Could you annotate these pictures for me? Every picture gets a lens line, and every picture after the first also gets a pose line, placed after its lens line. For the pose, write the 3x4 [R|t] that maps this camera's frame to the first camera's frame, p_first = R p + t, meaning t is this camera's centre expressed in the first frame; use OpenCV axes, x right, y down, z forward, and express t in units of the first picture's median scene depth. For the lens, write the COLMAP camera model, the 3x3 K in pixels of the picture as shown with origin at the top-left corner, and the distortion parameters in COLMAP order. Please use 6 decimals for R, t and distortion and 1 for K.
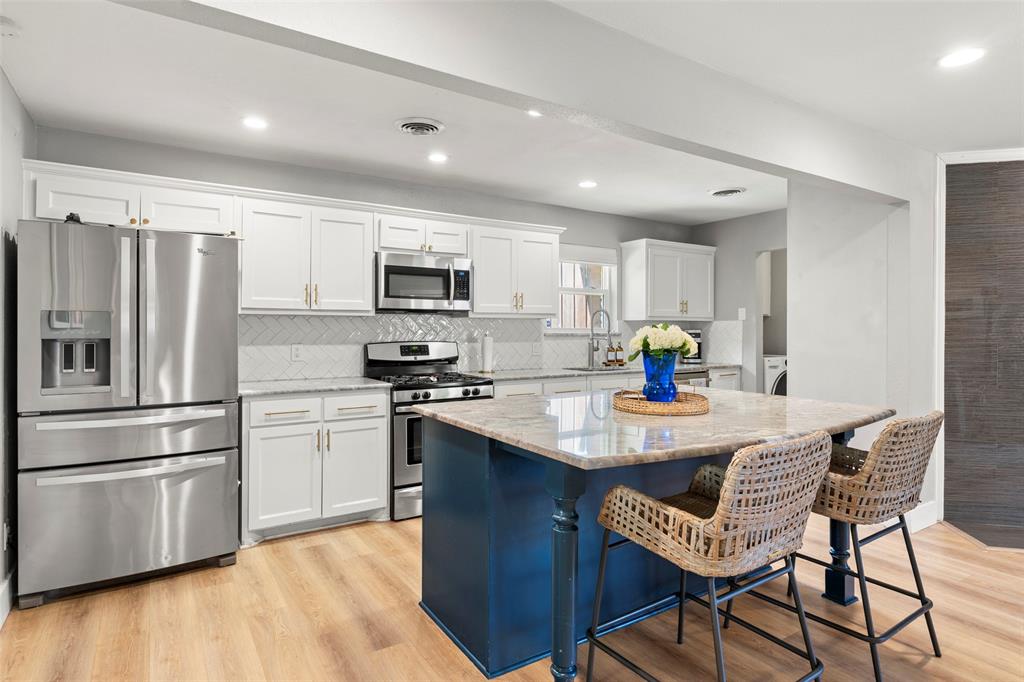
lens RADIAL K [[552.8, 0, 504.2], [0, 552.8, 331.6], [0, 0, 1]] dist [0.003603, 0.000308]
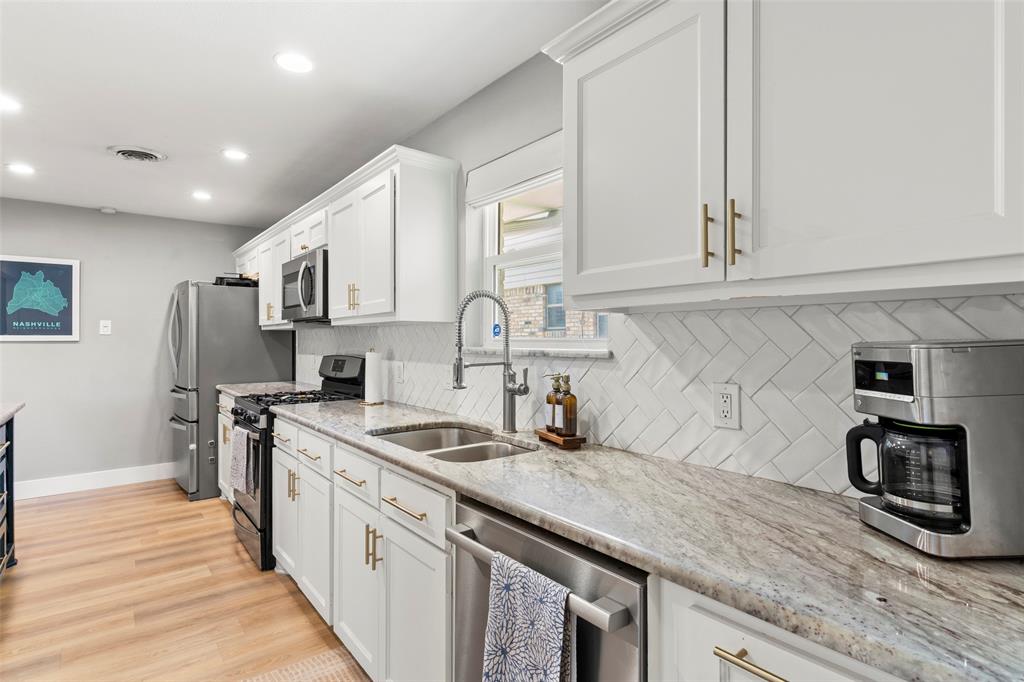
lens RADIAL K [[498.2, 0, 506.1], [0, 498.2, 339.0], [0, 0, 1]] dist [-0.000640, -0.001098]
pose [[0.117916, -0.005103, -0.993010, 0.684479], [-0.003082, 0.999980, -0.005504, -0.004793], [0.993019, 0.003710, 0.117898, 1.229379]]
